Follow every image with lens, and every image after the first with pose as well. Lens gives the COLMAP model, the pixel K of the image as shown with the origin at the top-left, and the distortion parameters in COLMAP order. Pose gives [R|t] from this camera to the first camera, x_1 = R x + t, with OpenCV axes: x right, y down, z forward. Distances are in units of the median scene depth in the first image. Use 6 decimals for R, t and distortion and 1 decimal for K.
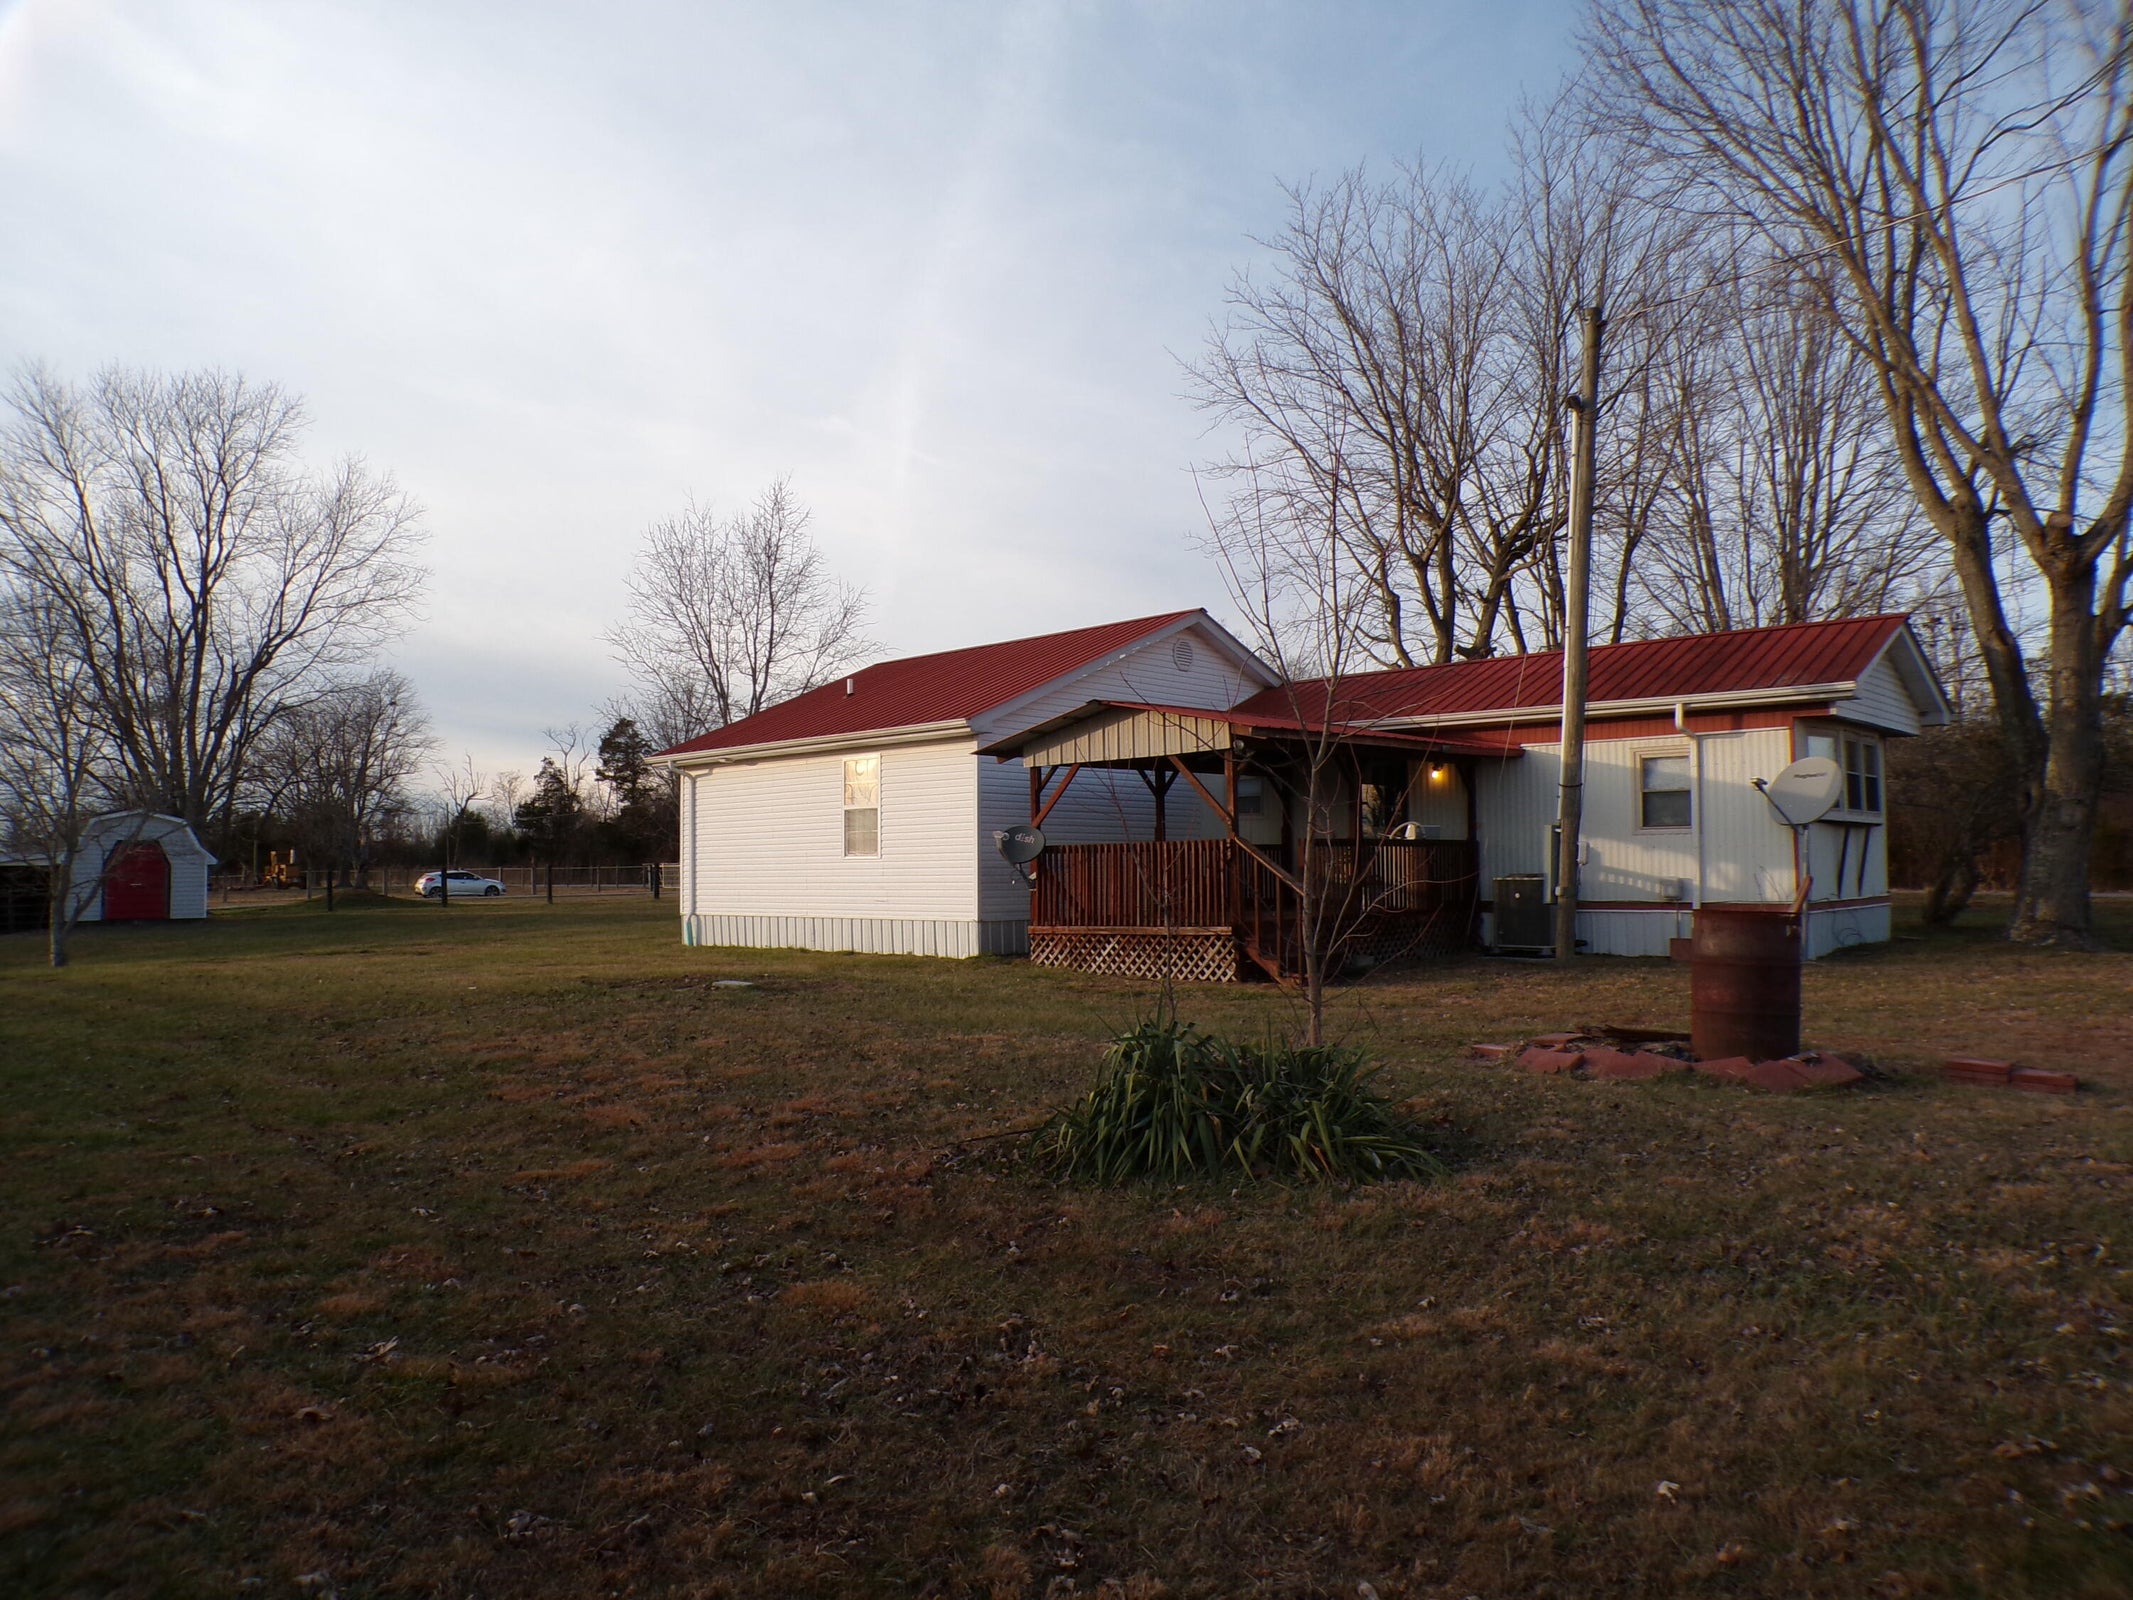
lens RADIAL K [[1449.8, 0, 1064.0], [0, 1449.8, 783.9], [0, 0, 1]] dist [-0.030644, 0.010983]
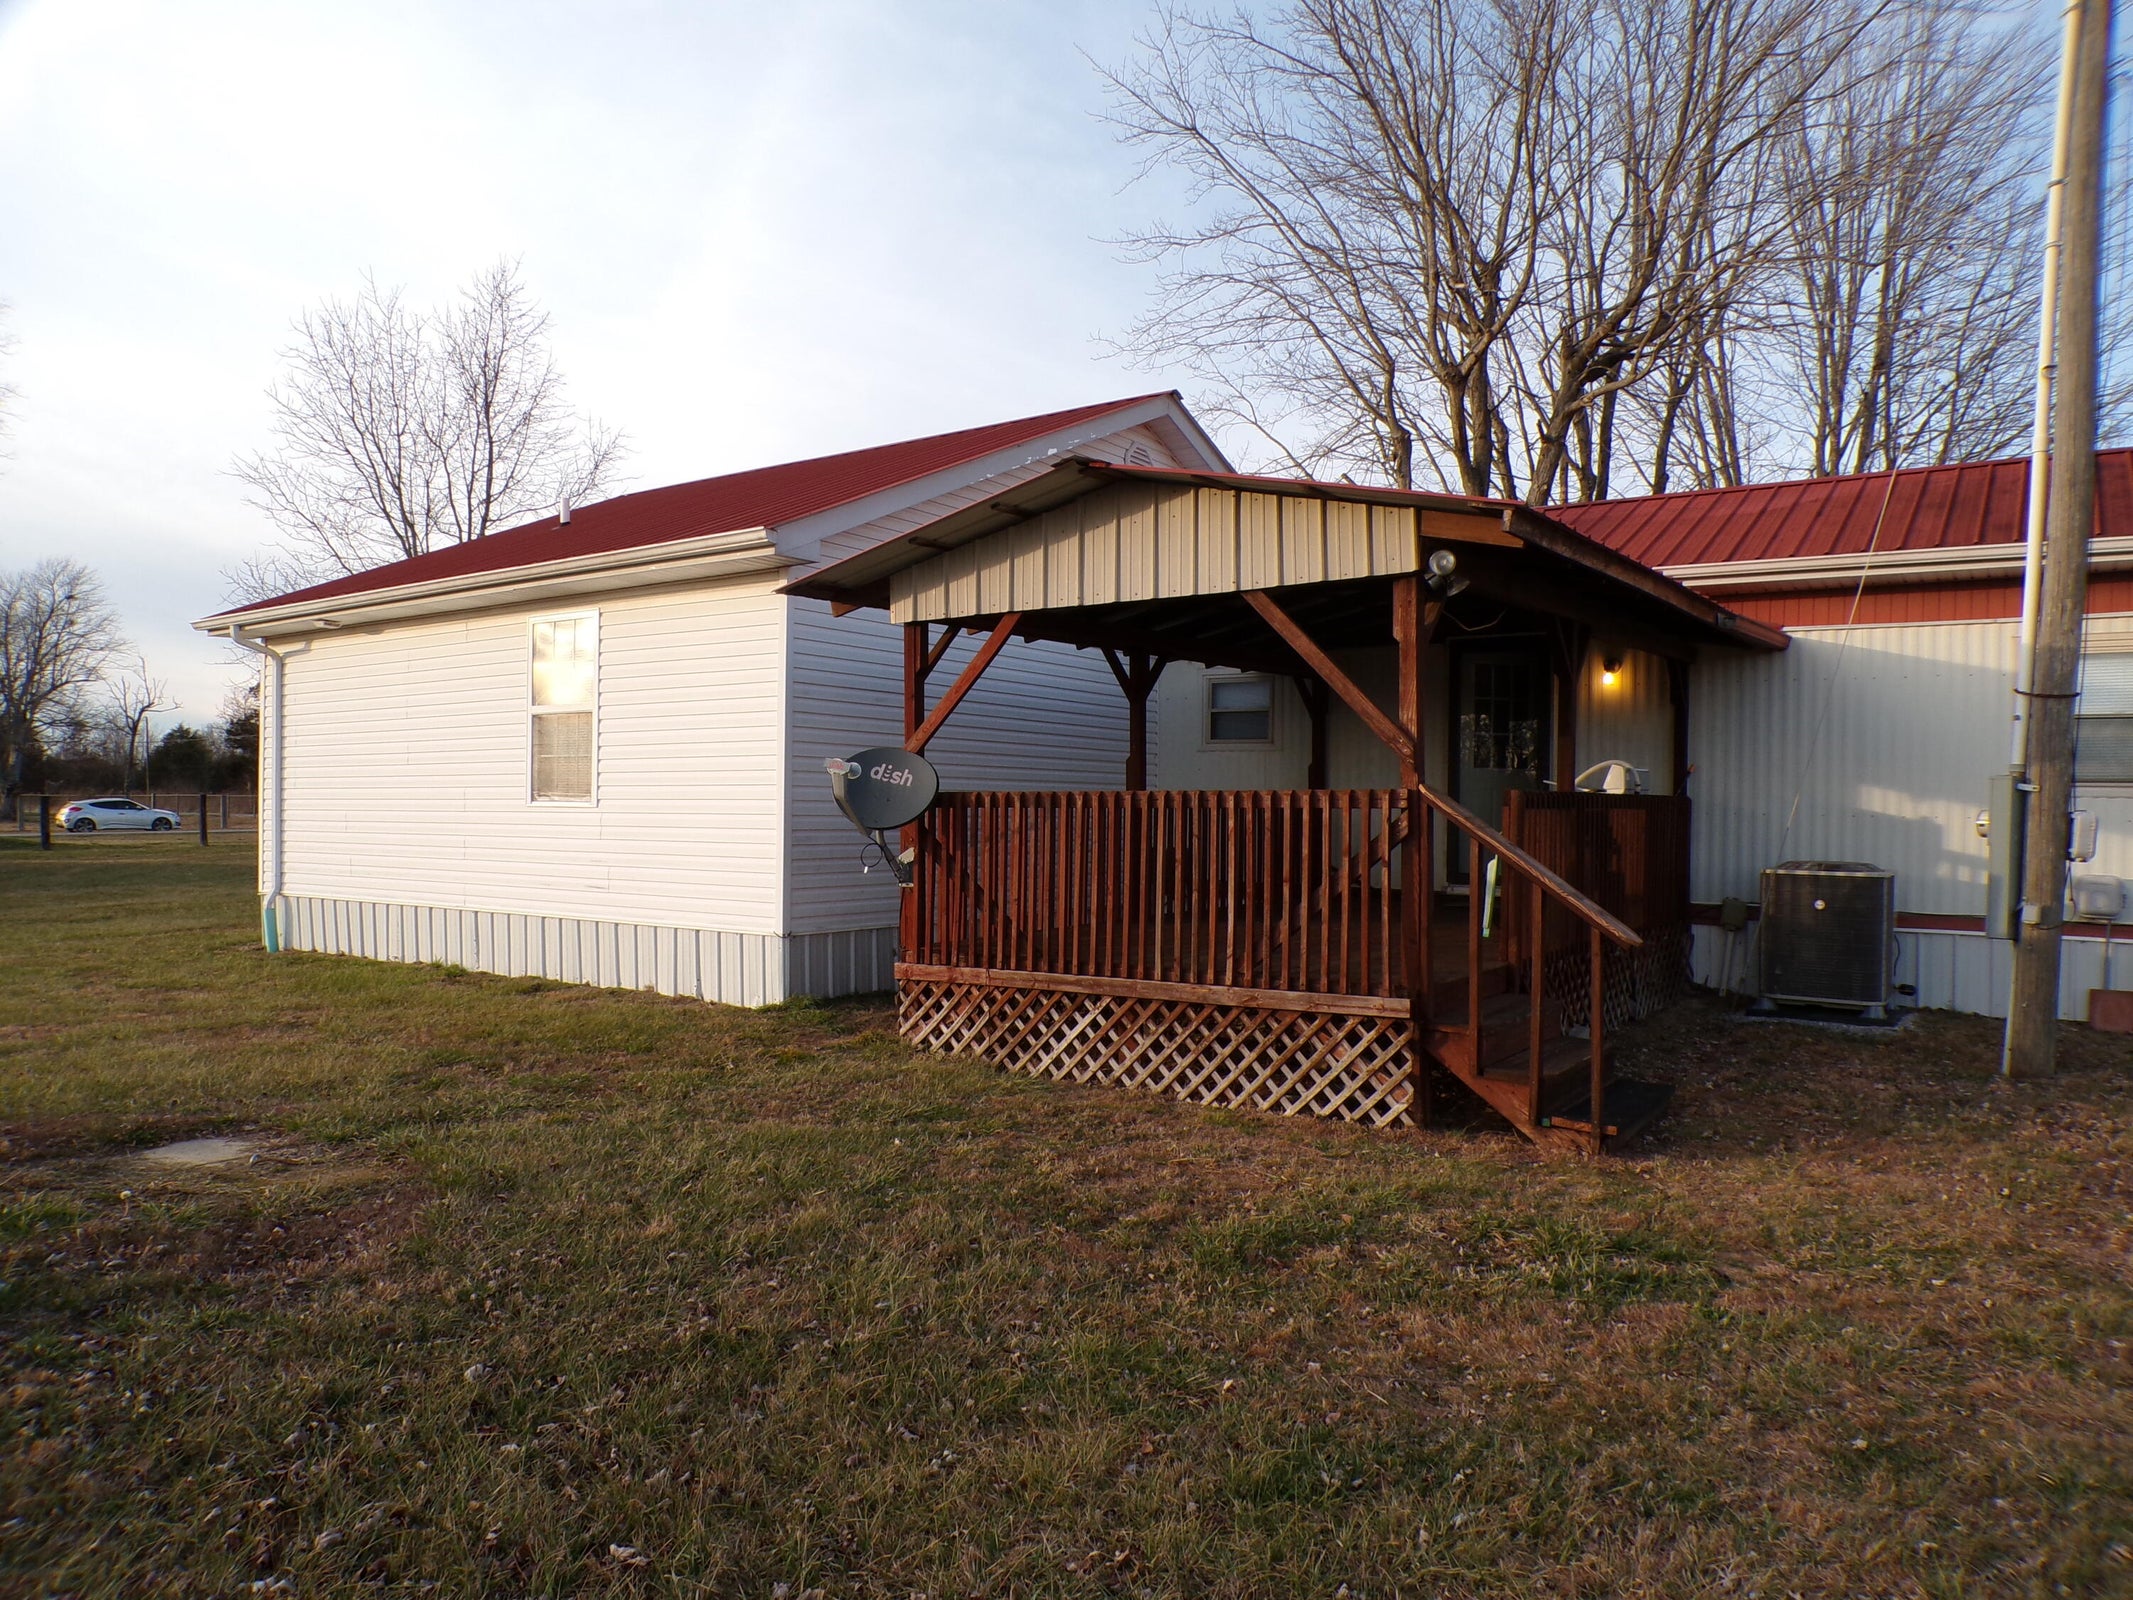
lens RADIAL K [[1449.8, 0, 1064.9], [0, 1449.8, 818.0], [0, 0, 1]] dist [-0.030644, 0.010983]
pose [[0.989886, 0.018078, 0.140710, -0.034084], [-0.027338, 0.997565, 0.064156, 0.018076], [-0.139207, -0.067354, 0.987970, 0.488585]]
